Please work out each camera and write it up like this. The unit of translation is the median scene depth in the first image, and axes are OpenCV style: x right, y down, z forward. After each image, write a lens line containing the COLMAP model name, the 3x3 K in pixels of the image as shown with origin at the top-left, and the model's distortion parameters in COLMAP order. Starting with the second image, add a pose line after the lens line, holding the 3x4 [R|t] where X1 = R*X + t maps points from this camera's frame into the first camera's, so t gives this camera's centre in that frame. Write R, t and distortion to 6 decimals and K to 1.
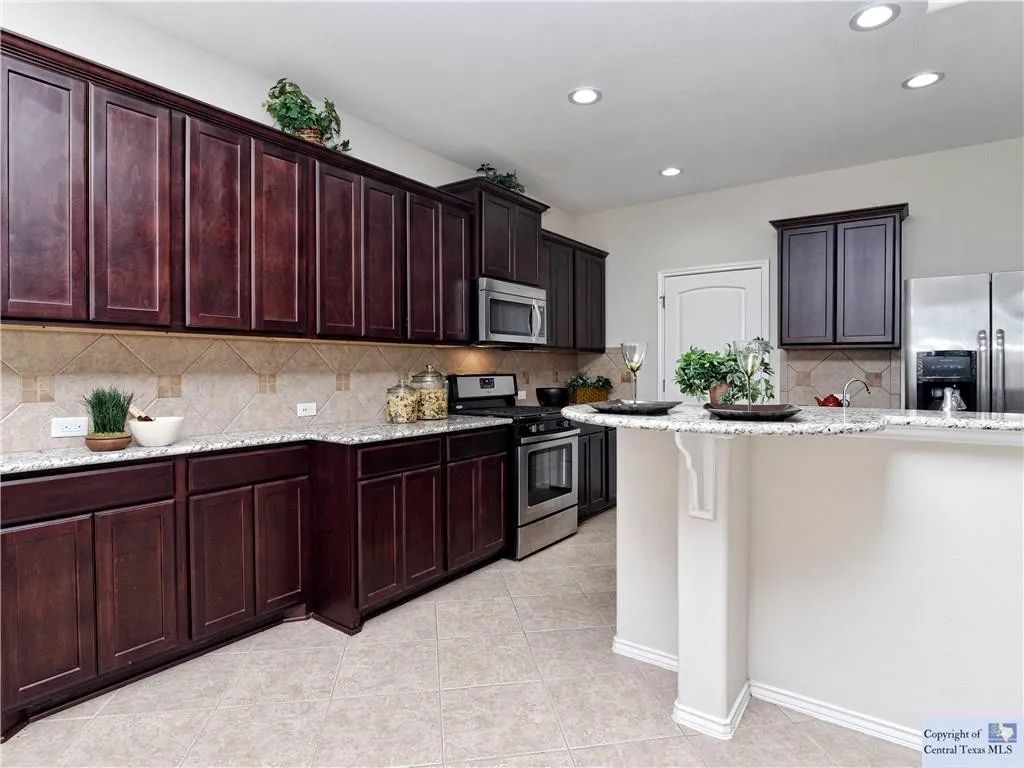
lens RADIAL K [[536.1, 0, 508.0], [0, 536.1, 379.9], [0, 0, 1]] dist [-0.006643, -0.003154]
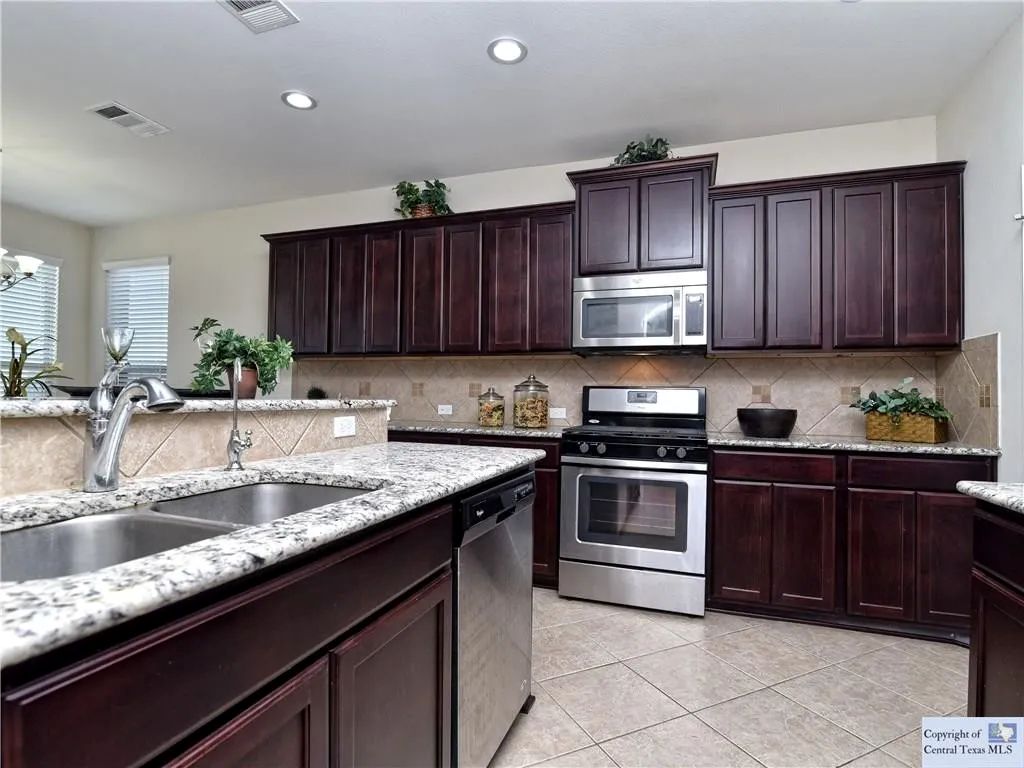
lens RADIAL K [[536.1, 0, 512.9], [0, 536.1, 386.6], [0, 0, 1]] dist [-0.006643, -0.003154]
pose [[0.326233, -0.011032, -0.945225, 0.784914], [-0.034619, 0.999122, -0.023610, 0.019458], [0.944655, 0.040425, 0.325564, 0.605779]]
